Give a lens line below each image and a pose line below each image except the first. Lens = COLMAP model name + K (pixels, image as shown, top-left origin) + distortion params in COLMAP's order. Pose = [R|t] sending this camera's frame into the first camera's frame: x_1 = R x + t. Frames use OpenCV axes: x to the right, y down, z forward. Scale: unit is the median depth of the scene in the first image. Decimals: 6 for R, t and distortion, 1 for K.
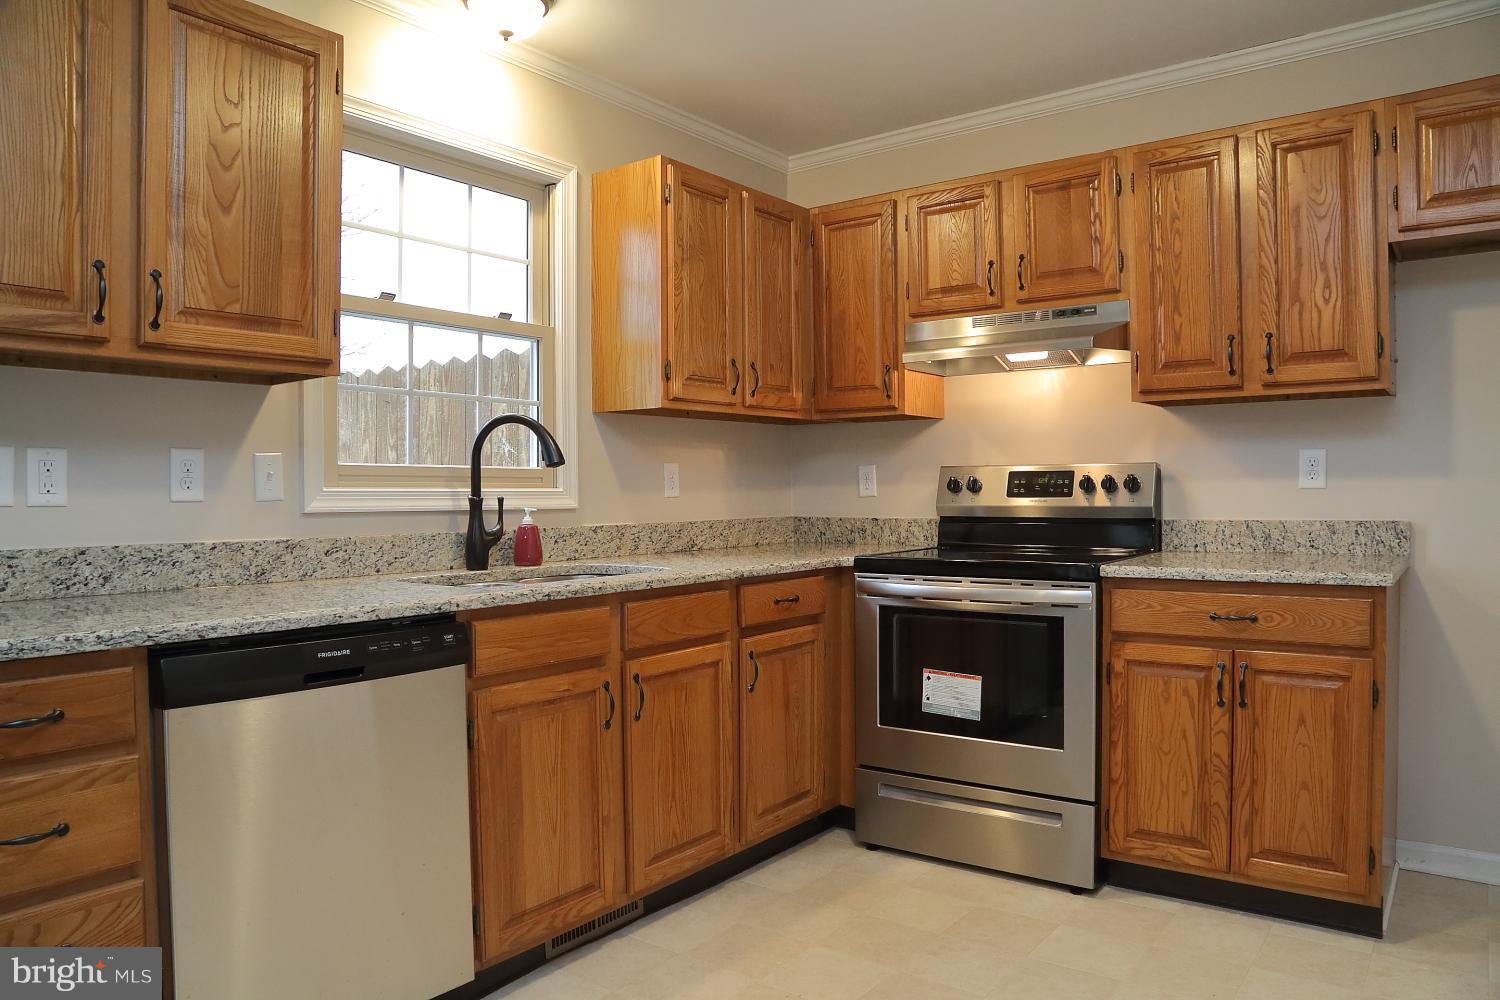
lens RADIAL K [[1022.8, 0, 751.7], [0, 1022.8, 506.4], [0, 0, 1]] dist [-0.119138, 0.056474]
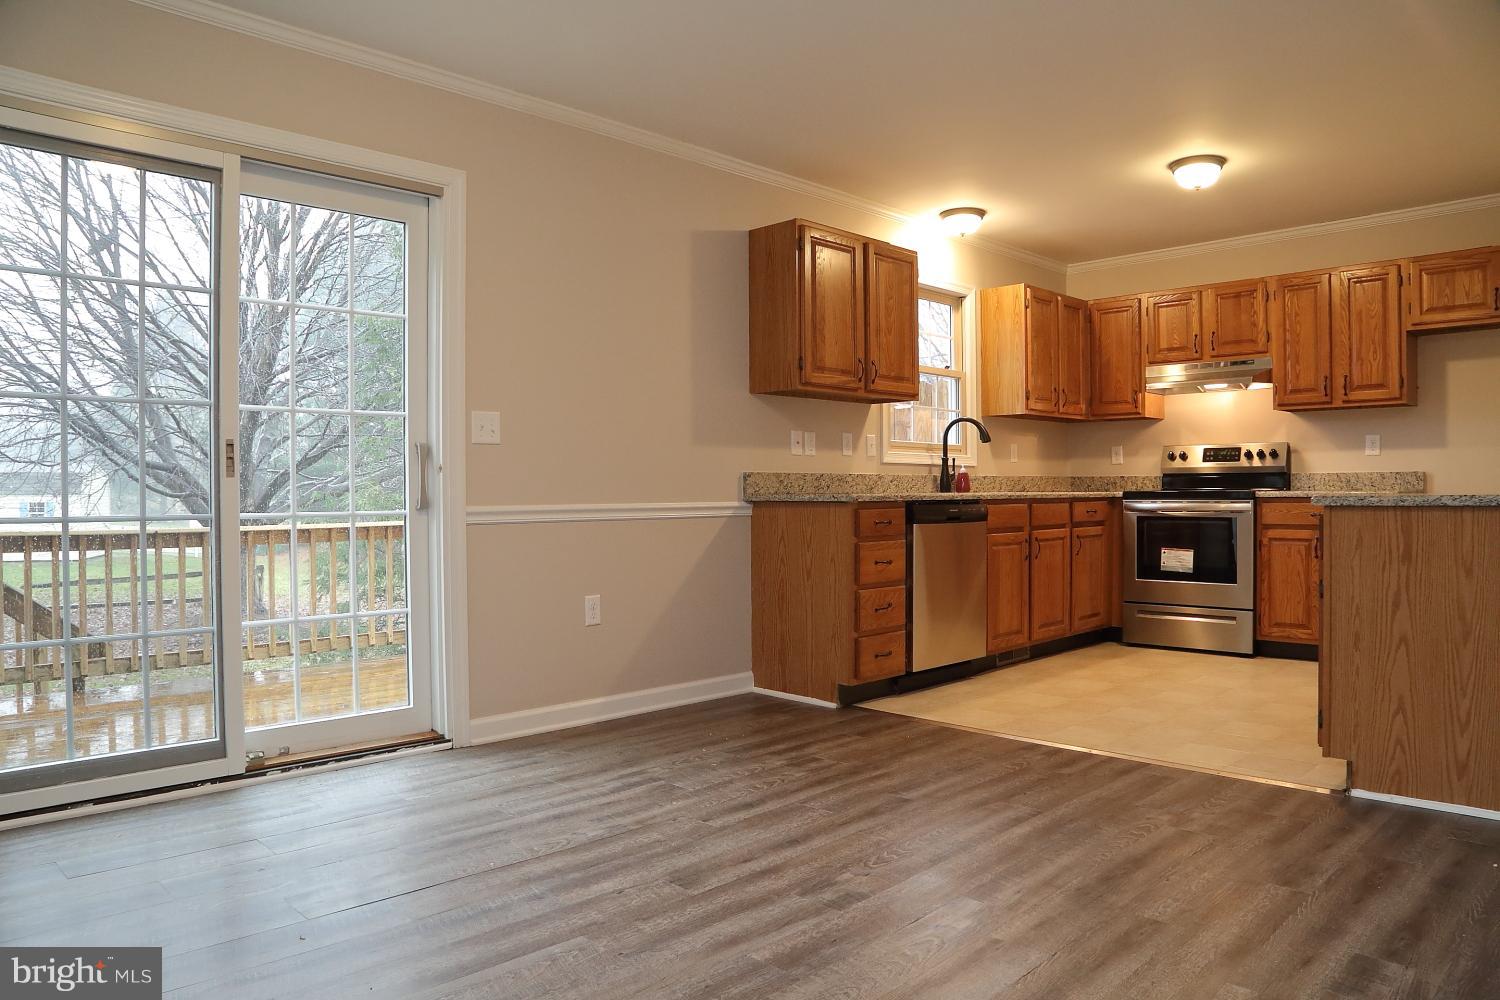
lens RADIAL K [[1022.8, 0, 744.2], [0, 1022.8, 510.6], [0, 0, 1]] dist [-0.119138, 0.056474]
pose [[0.989618, 0.005403, -0.143620, -0.366032], [-0.004645, 0.999973, 0.005614, 0.086178], [0.143647, -0.004889, 0.989617, -1.072048]]
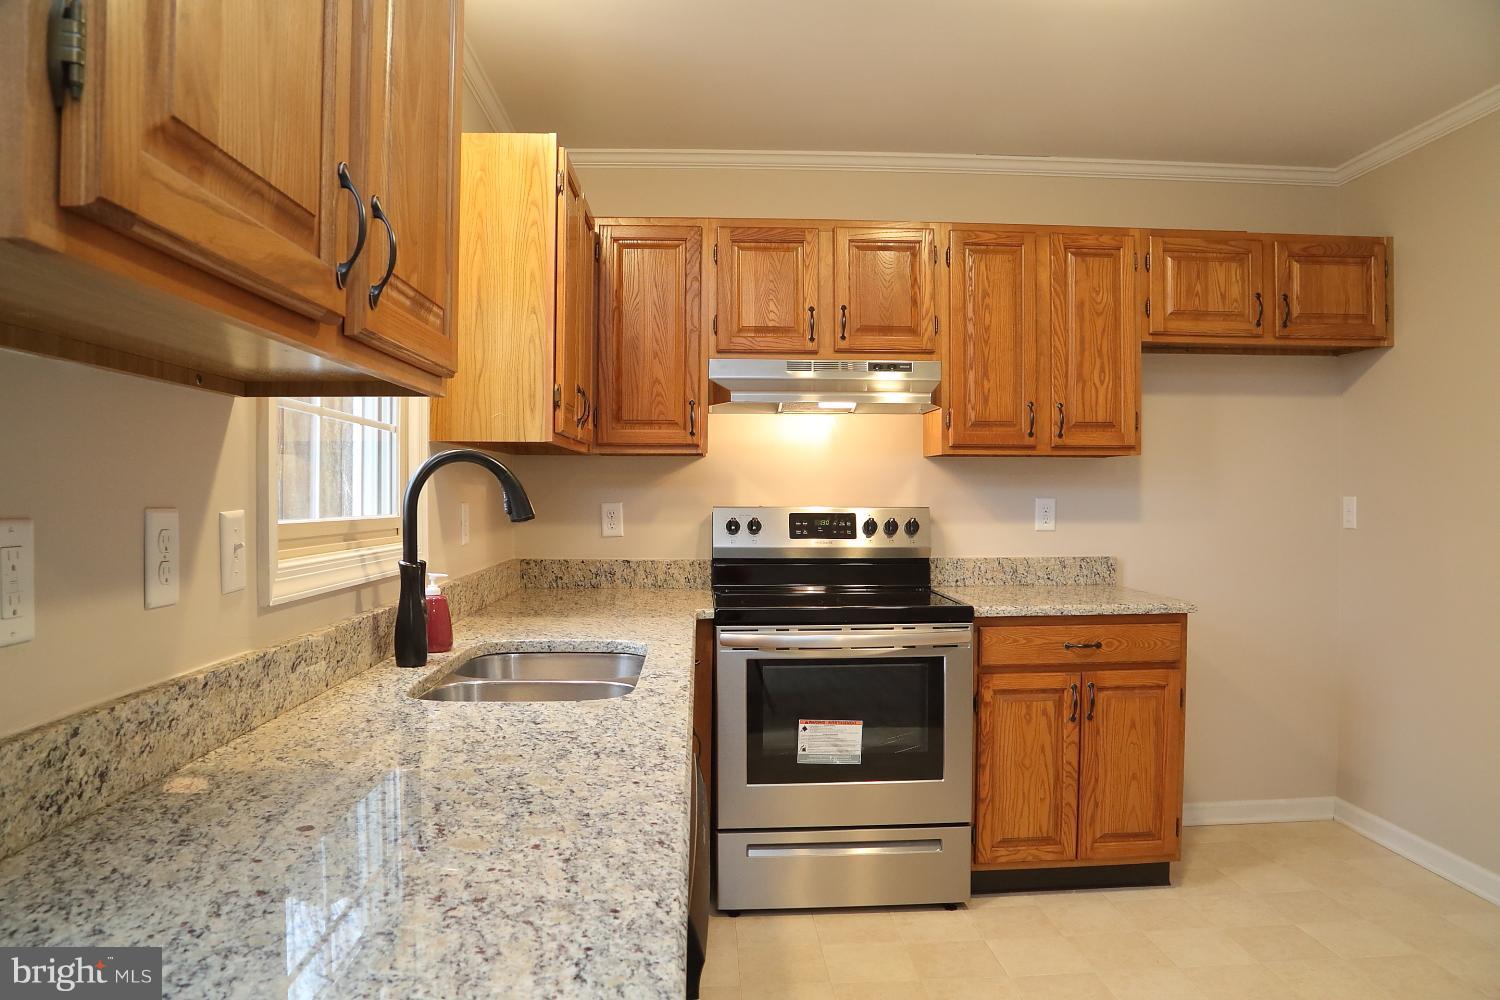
lens RADIAL K [[1022.8, 0, 751.1], [0, 1022.8, 502.6], [0, 0, 1]] dist [-0.119138, 0.056474]
pose [[0.765560, 0.003989, 0.643352, -0.527134], [0.001747, 0.999964, -0.008278, -0.044260], [-0.643362, 0.007461, 0.765526, 0.294333]]
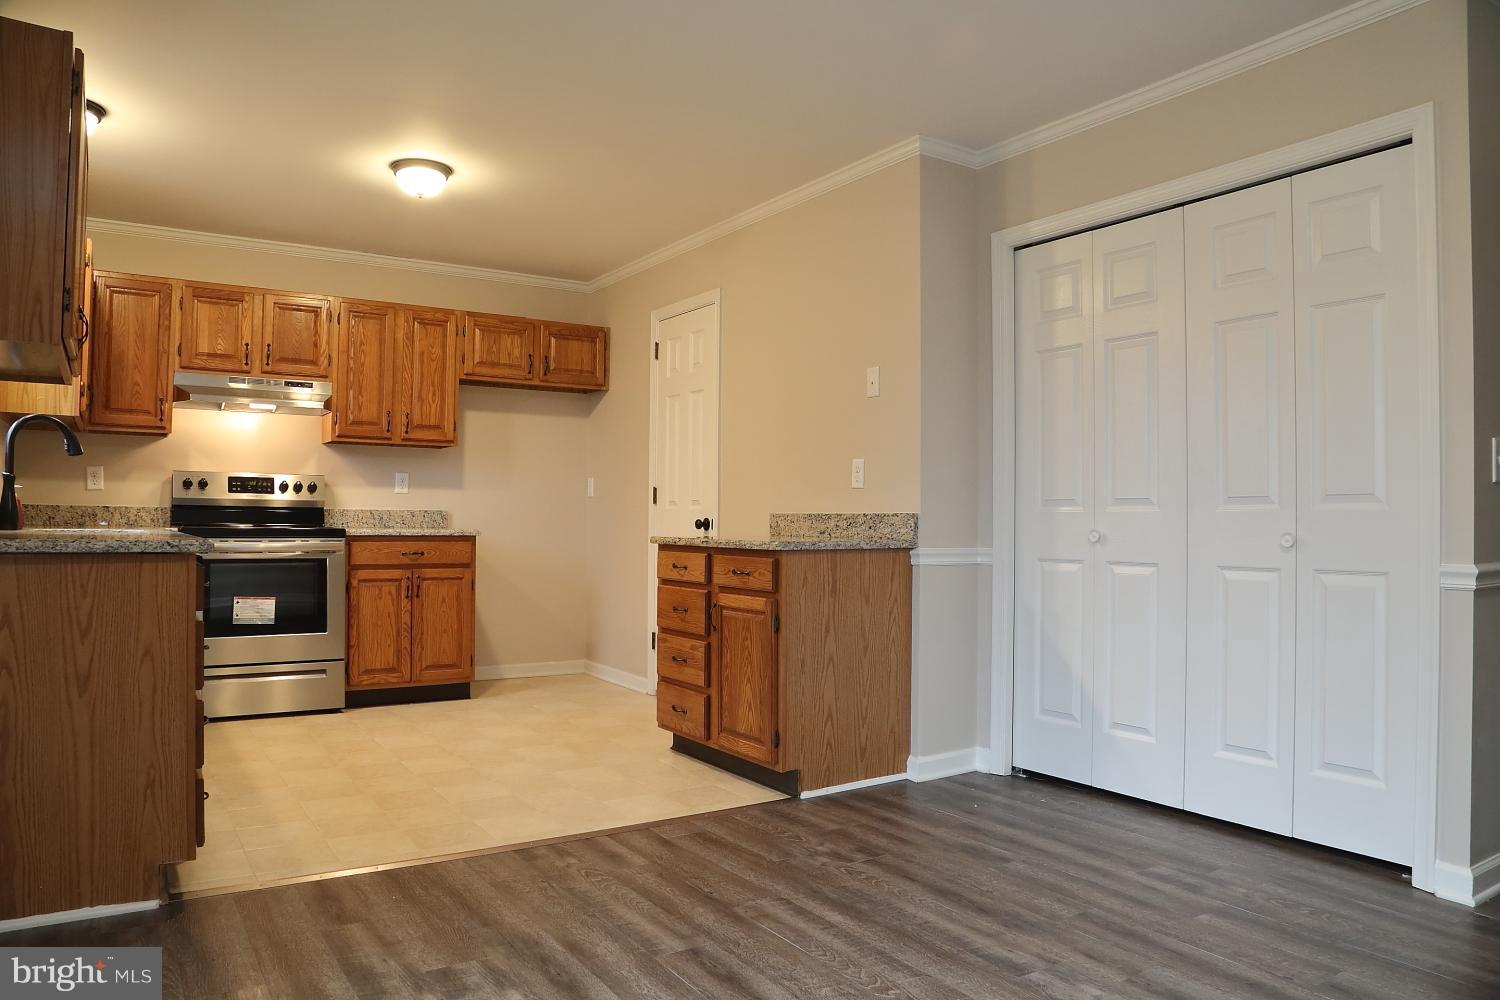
lens RADIAL K [[1022.8, 0, 754.2], [0, 1022.8, 506.3], [0, 0, 1]] dist [-0.119138, 0.056474]
pose [[0.330060, 0.027230, 0.943567, -1.095825], [0.000489, 0.999579, -0.029017, 0.066896], [-0.943960, 0.010039, 0.329908, -0.301781]]
